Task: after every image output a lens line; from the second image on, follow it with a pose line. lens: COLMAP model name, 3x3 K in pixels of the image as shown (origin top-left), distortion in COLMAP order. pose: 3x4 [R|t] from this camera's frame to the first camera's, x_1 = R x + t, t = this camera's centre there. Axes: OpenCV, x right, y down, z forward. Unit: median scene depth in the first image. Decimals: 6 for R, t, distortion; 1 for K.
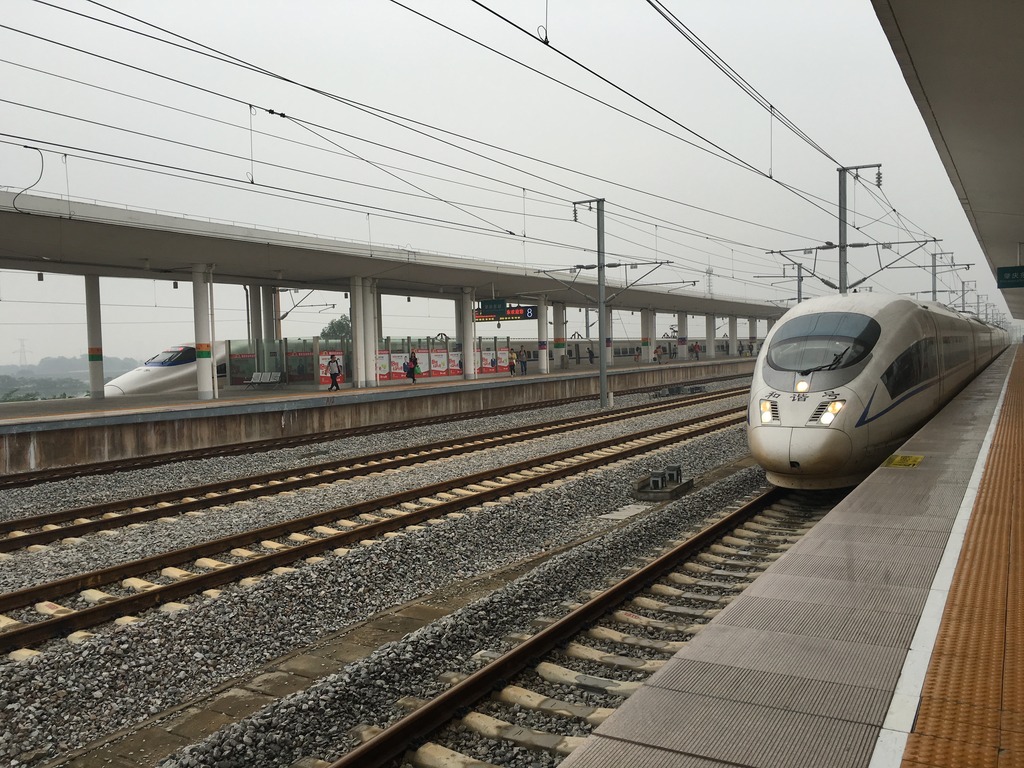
lens RADIAL K [[868.7, 0, 512.0], [0, 868.7, 384.0], [0, 0, 1]] dist [0.015170, -0.008341]
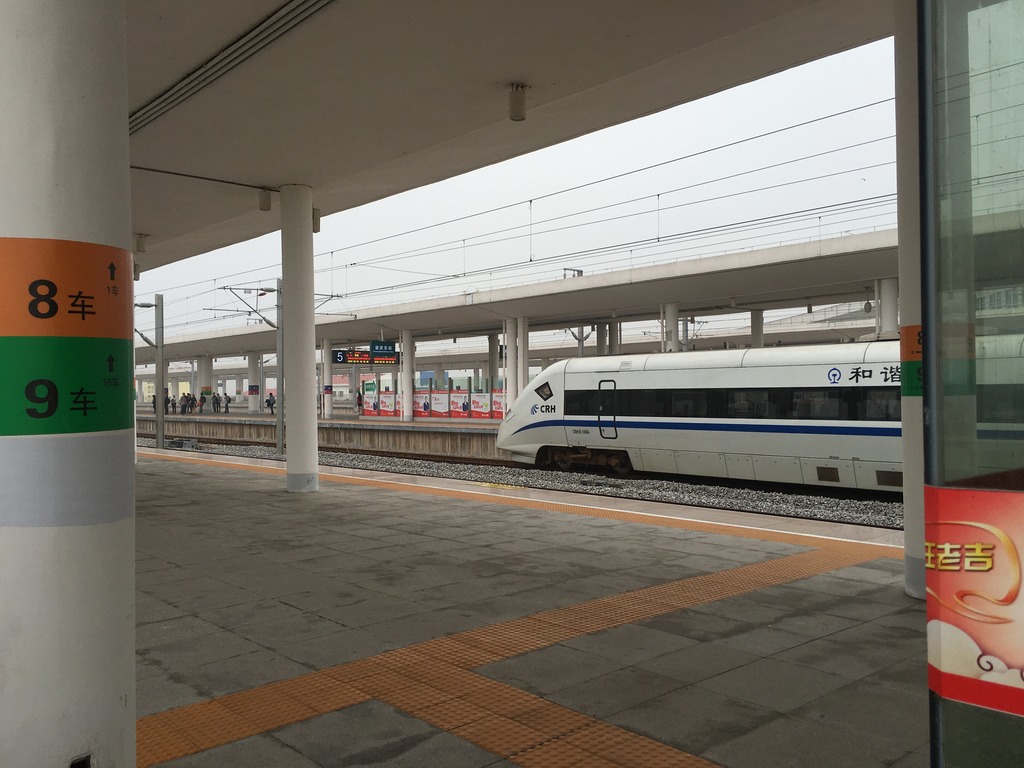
lens RADIAL K [[868.7, 0, 512.0], [0, 868.7, 384.0], [0, 0, 1]] dist [0.015170, -0.008341]
pose [[-0.322339, 0.020203, -0.946409, 0.530514], [-0.018191, 0.999455, 0.027531, -0.048356], [0.946450, 0.026090, -0.321796, 0.883263]]
